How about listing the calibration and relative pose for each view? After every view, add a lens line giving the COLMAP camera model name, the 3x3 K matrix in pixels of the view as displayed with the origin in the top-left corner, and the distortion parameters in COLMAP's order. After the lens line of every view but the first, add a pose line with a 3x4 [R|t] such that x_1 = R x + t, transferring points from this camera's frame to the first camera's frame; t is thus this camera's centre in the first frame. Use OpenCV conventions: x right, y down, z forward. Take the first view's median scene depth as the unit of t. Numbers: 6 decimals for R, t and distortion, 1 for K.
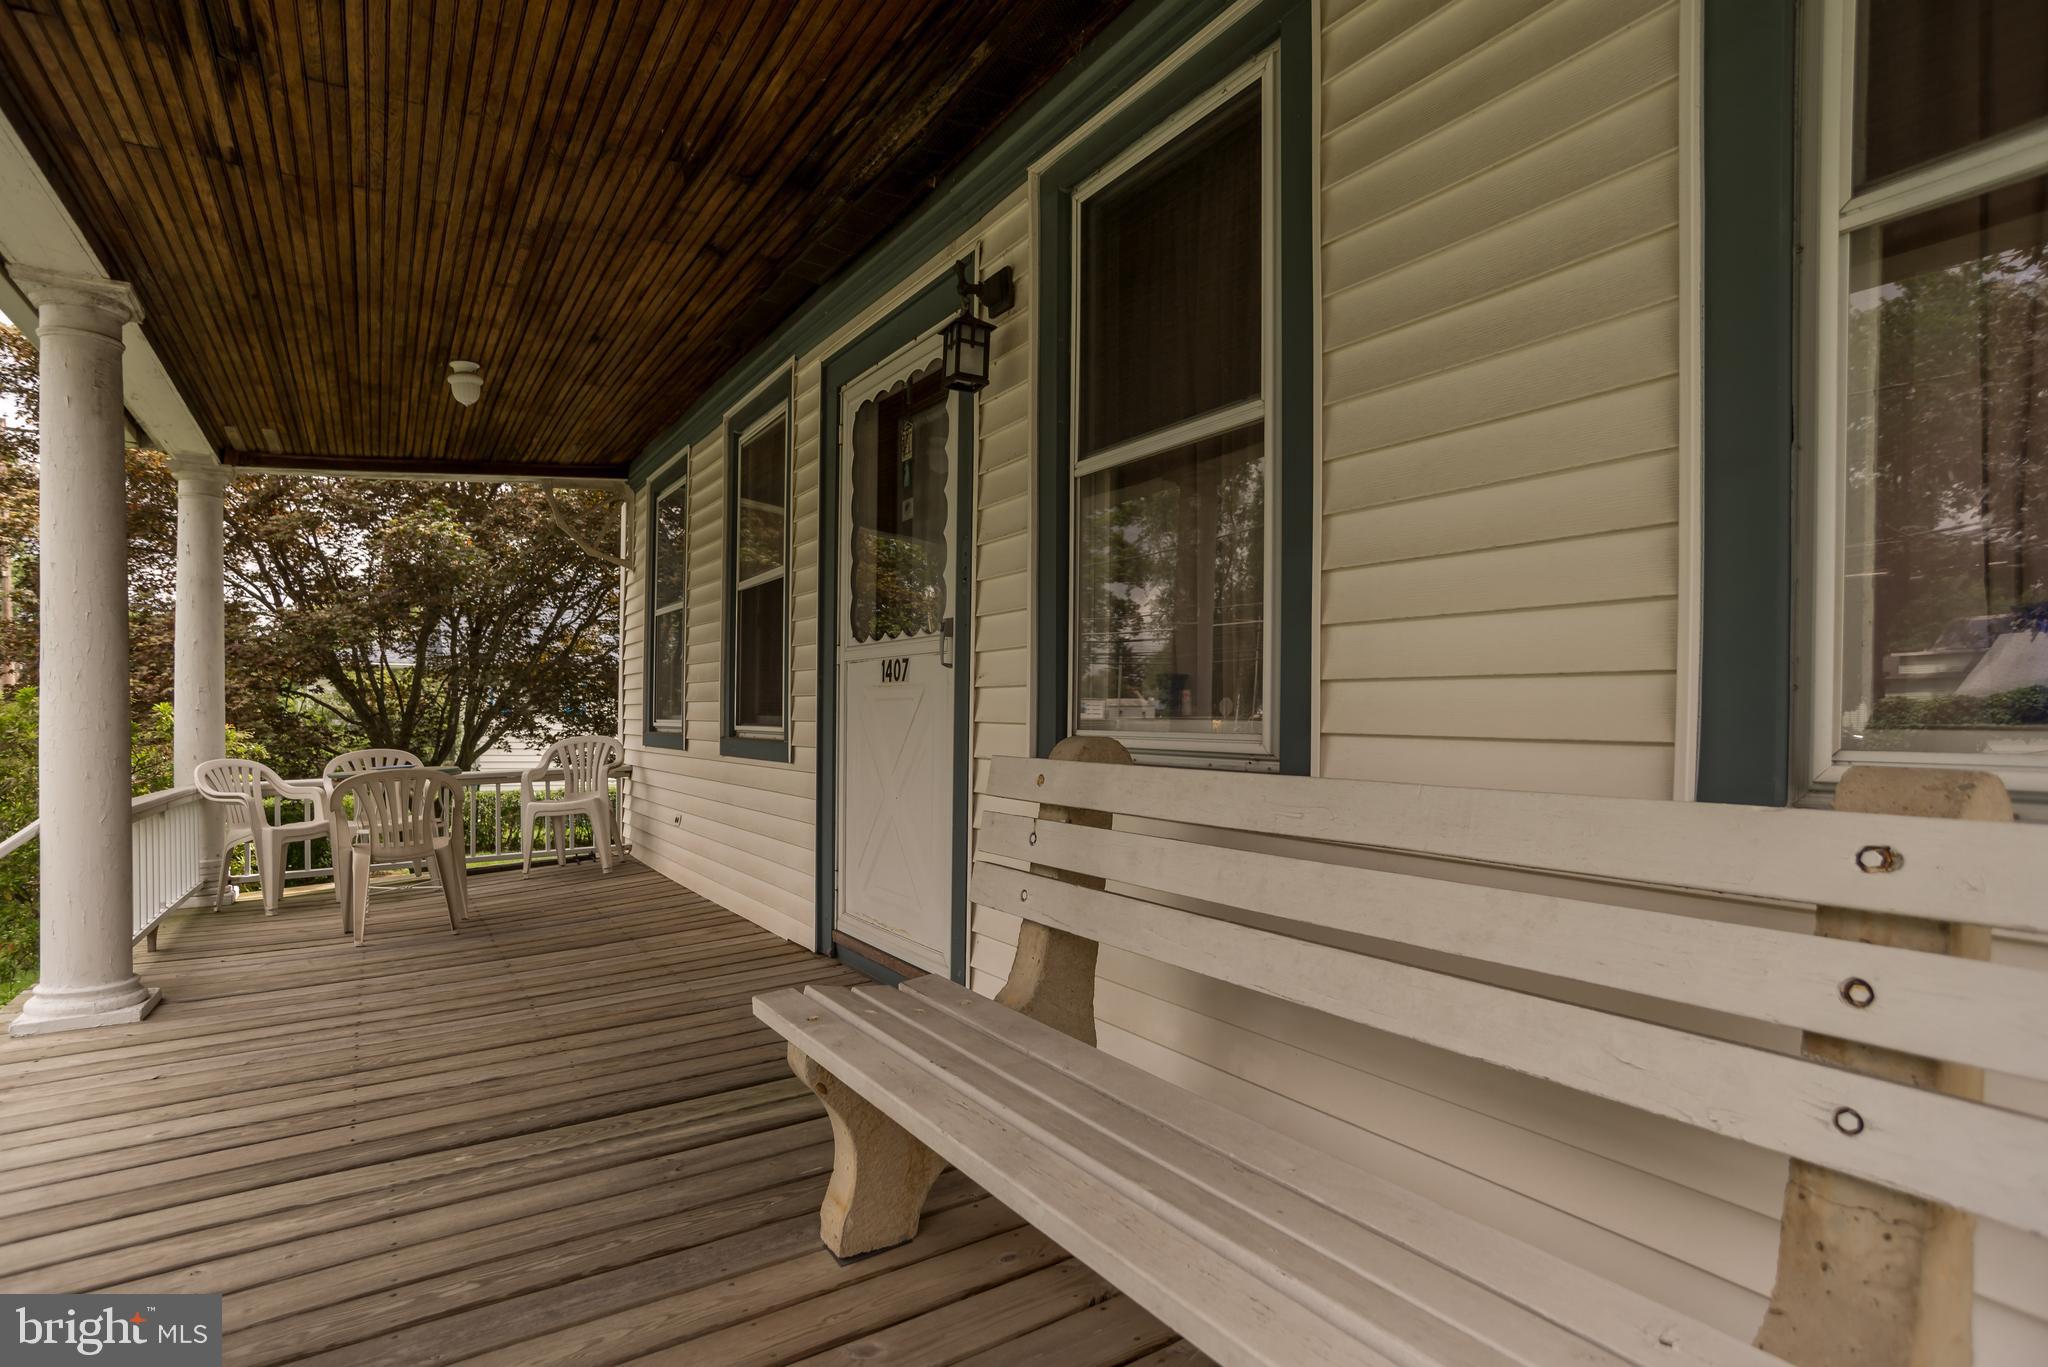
lens RADIAL K [[1048.4, 0, 1024.0], [0, 1048.4, 683.5], [0, 0, 1]] dist [-0.012086, 0.000241]
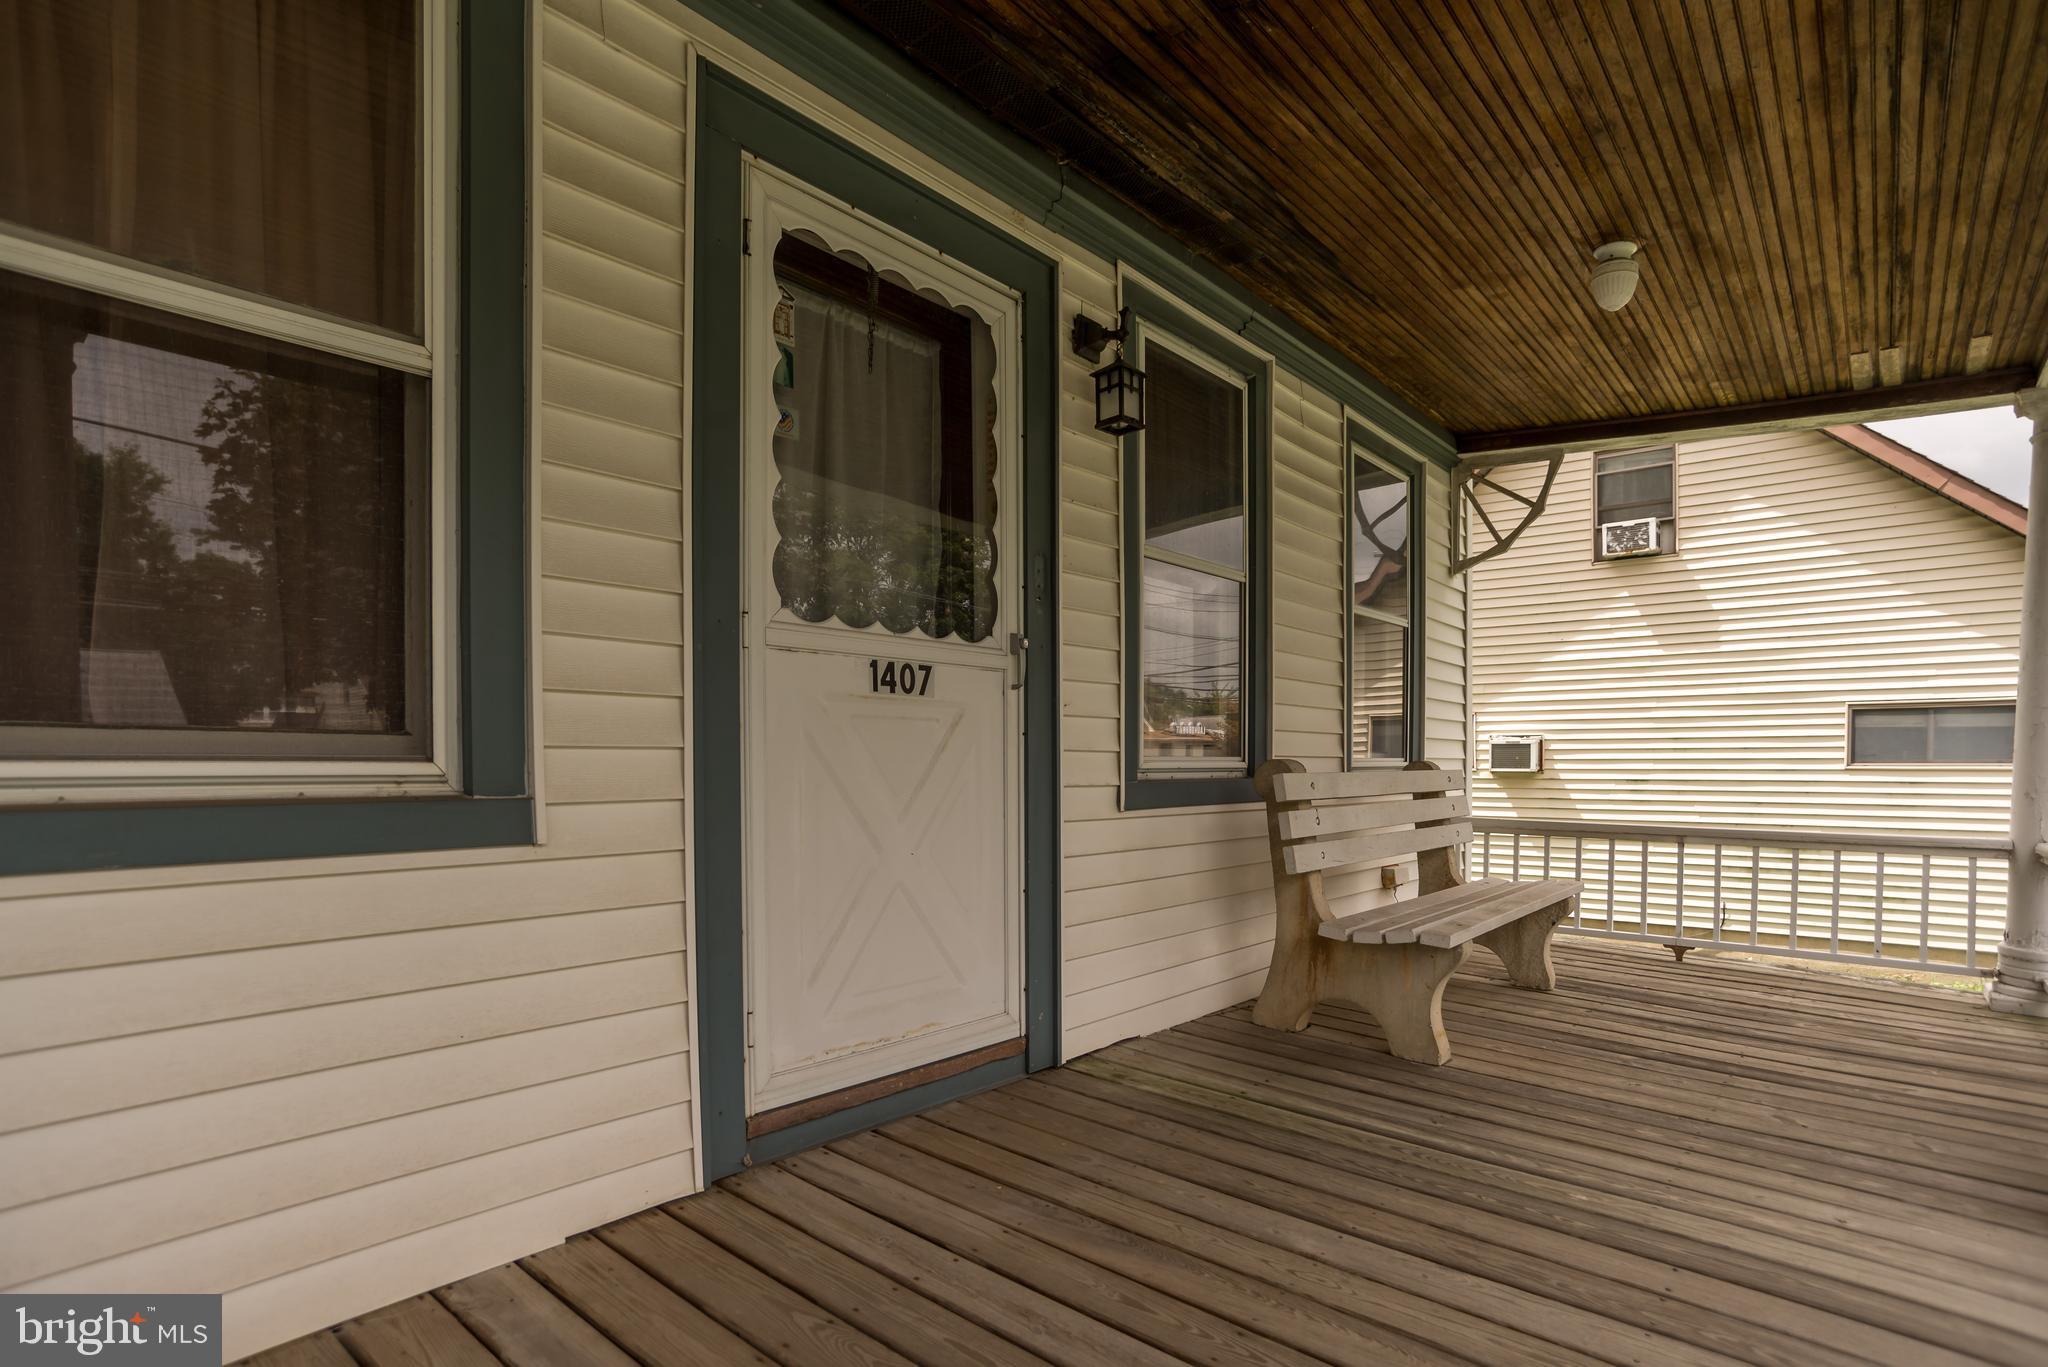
lens RADIAL K [[1029.1, 0, 981.2], [0, 1029.1, 746.3], [0, 0, 1]] dist [-0.039994, -0.000114]
pose [[-0.262784, 0.000443, 0.964855, -0.952282], [-0.033896, 0.999378, -0.009691, 0.045570], [-0.964259, -0.035251, -0.262605, 1.319159]]
